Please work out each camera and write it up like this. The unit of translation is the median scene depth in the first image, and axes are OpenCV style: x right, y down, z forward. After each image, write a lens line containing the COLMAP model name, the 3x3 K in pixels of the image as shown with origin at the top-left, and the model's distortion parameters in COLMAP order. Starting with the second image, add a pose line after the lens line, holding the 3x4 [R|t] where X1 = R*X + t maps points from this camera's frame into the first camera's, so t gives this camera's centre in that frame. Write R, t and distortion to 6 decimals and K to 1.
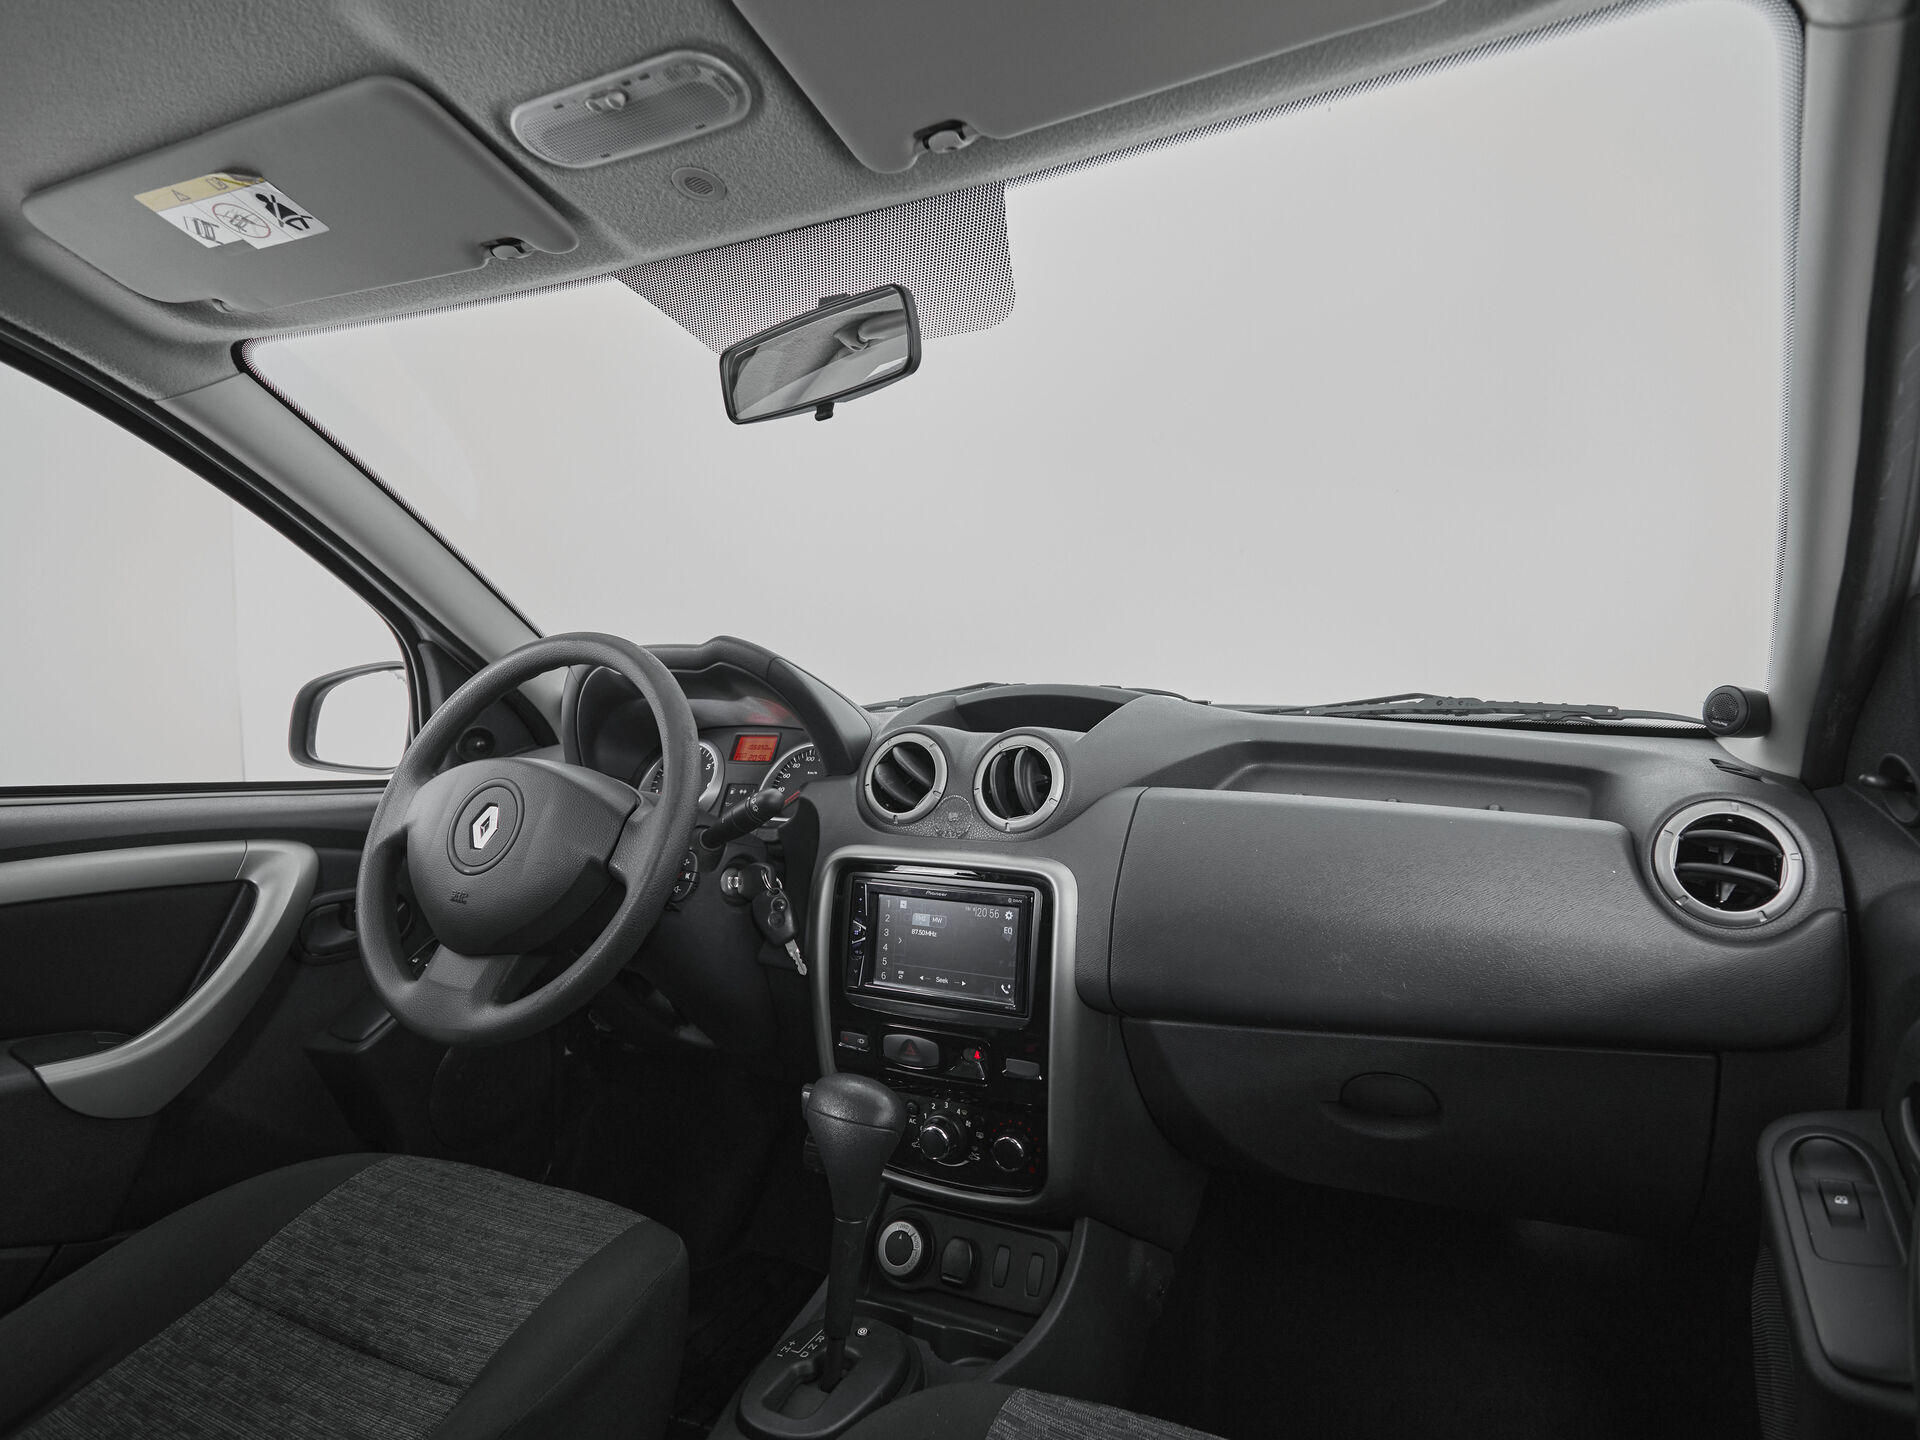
lens RADIAL K [[1034.8, 0, 1023.9], [0, 1034.8, 719.0], [0, 0, 1]] dist [-0.001374, -0.000835]
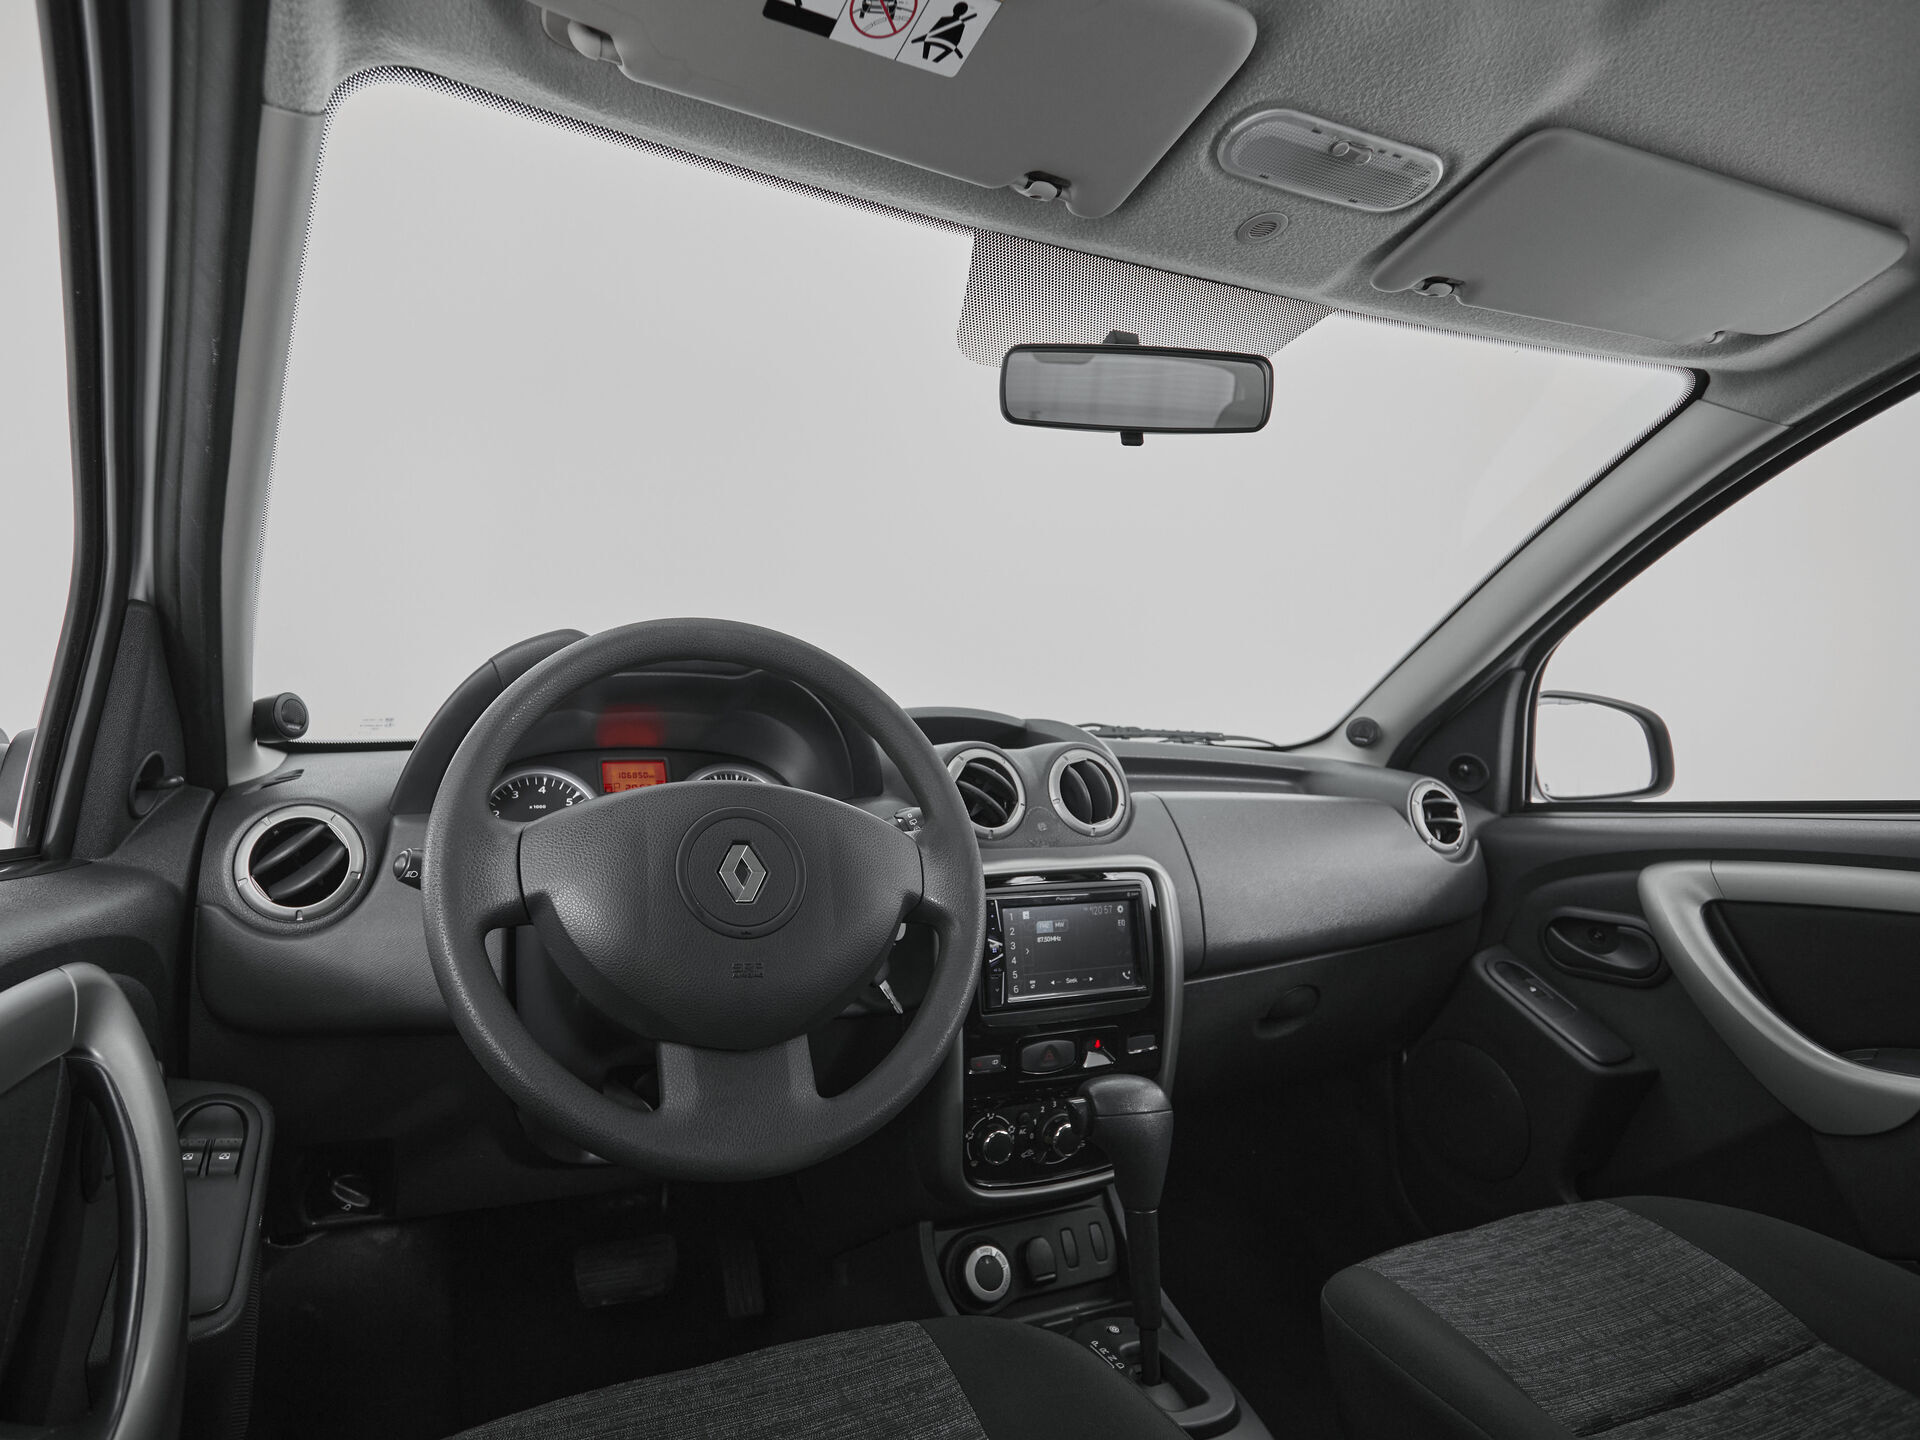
lens RADIAL K [[1043.8, 0, 847.6], [0, 1043.8, 717.5], [0, 0, 1]] dist [-0.002994, -0.000862]
pose [[0.673103, 0.023495, 0.739175, -0.999466], [0.014542, 0.998882, -0.044992, 0.028399], [-0.739406, 0.041033, 0.672008, 0.431442]]
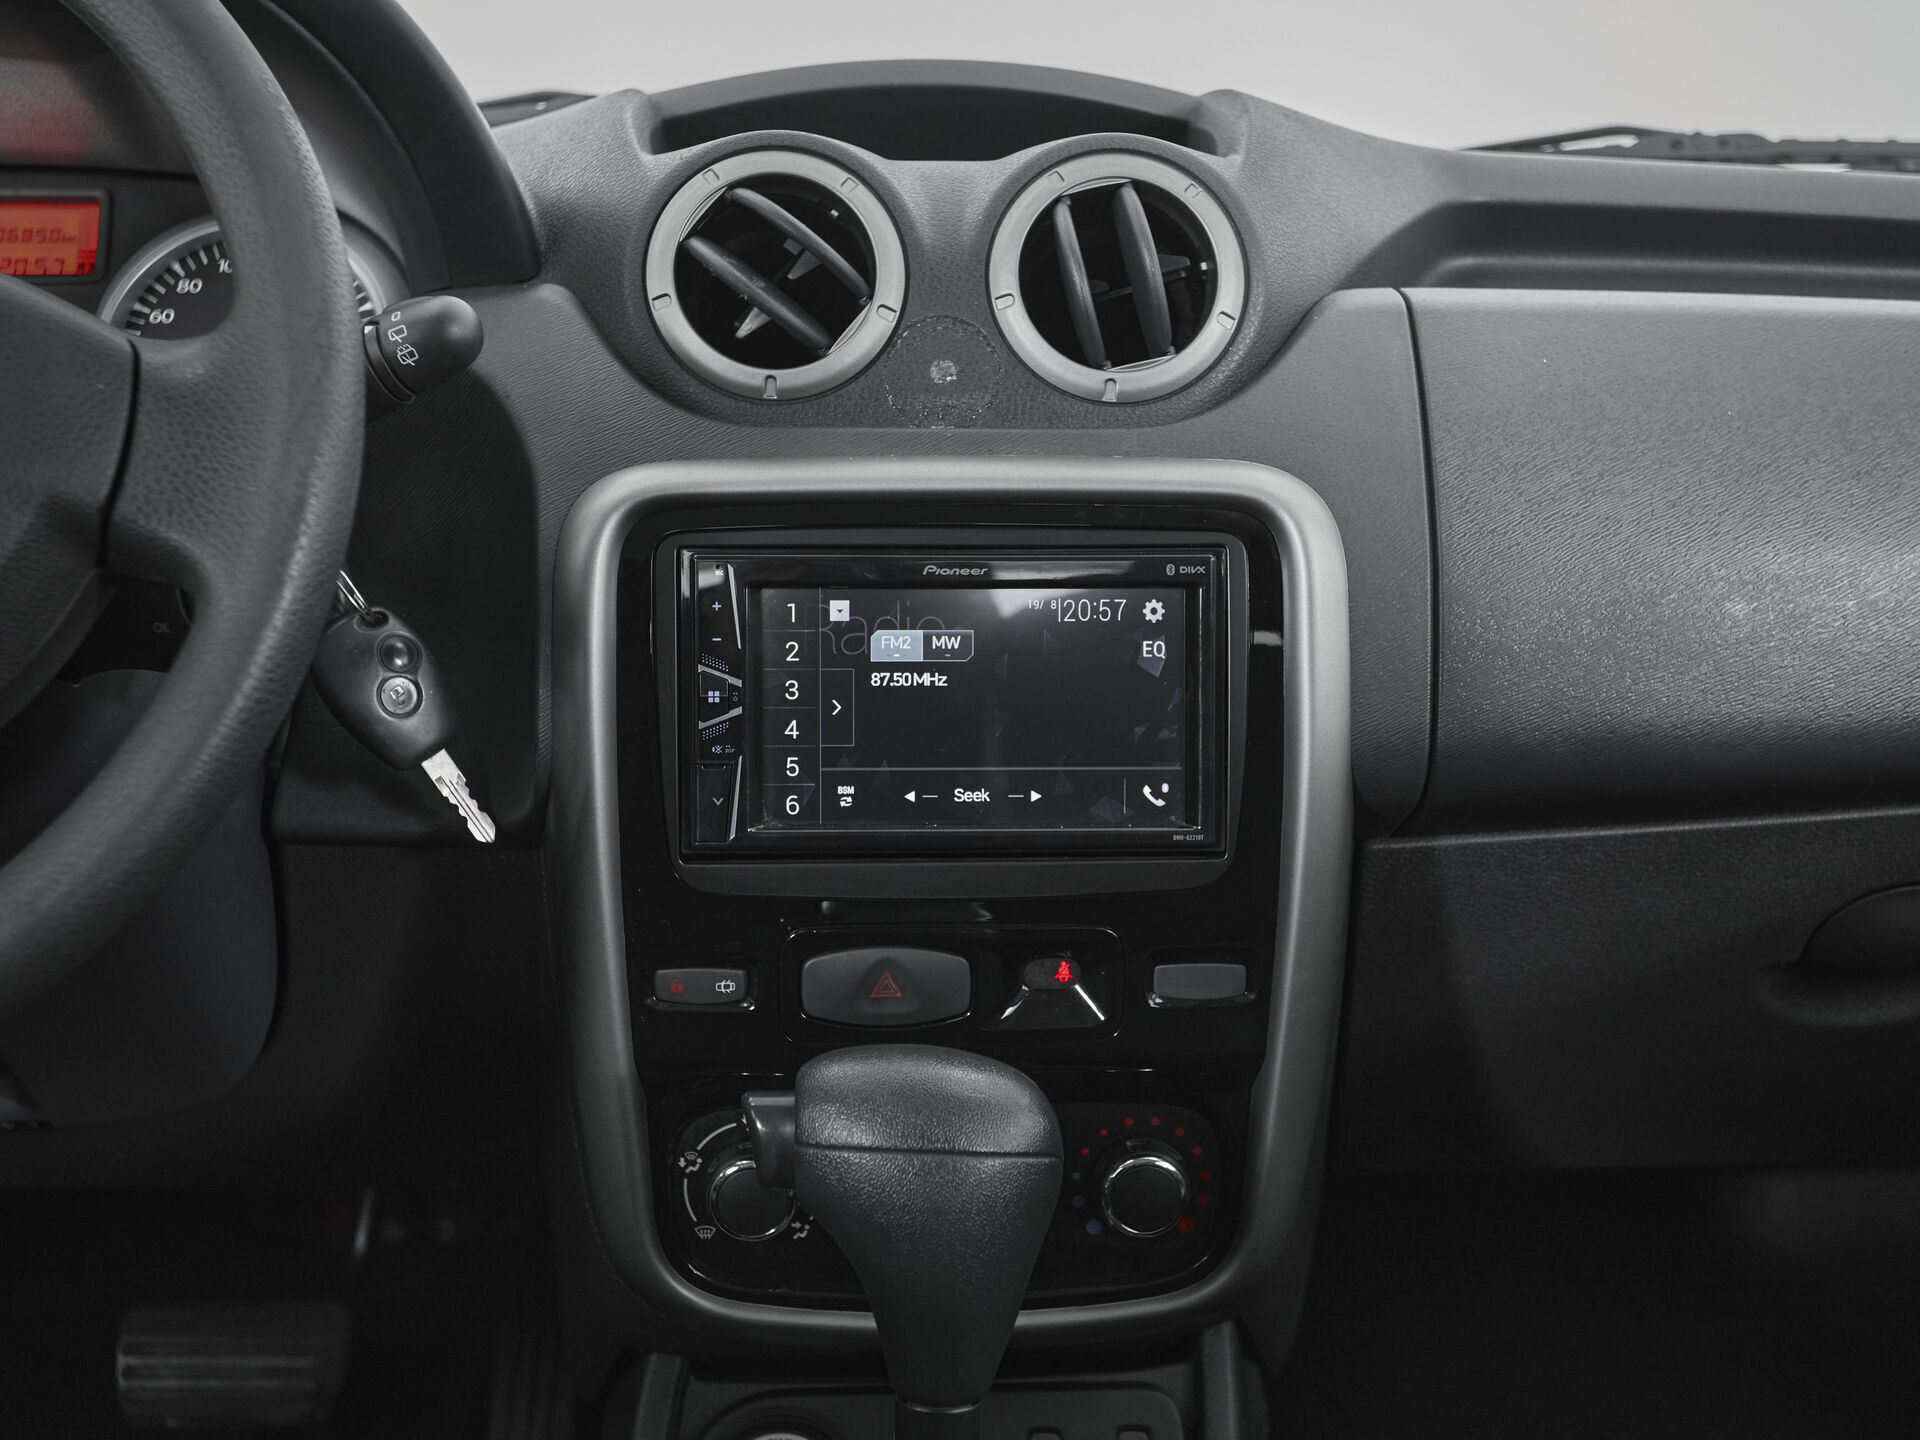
lens RADIAL K [[2357.2, 0, 933.3], [0, 2357.2, 721.3], [0, 0, 1]] dist [0.023084, 0.094686]
pose [[0.888575, -0.077250, 0.452181, -0.471547], [0.008087, 0.988204, 0.152933, 0.089426], [-0.458661, -0.132236, 0.878717, 0.237726]]
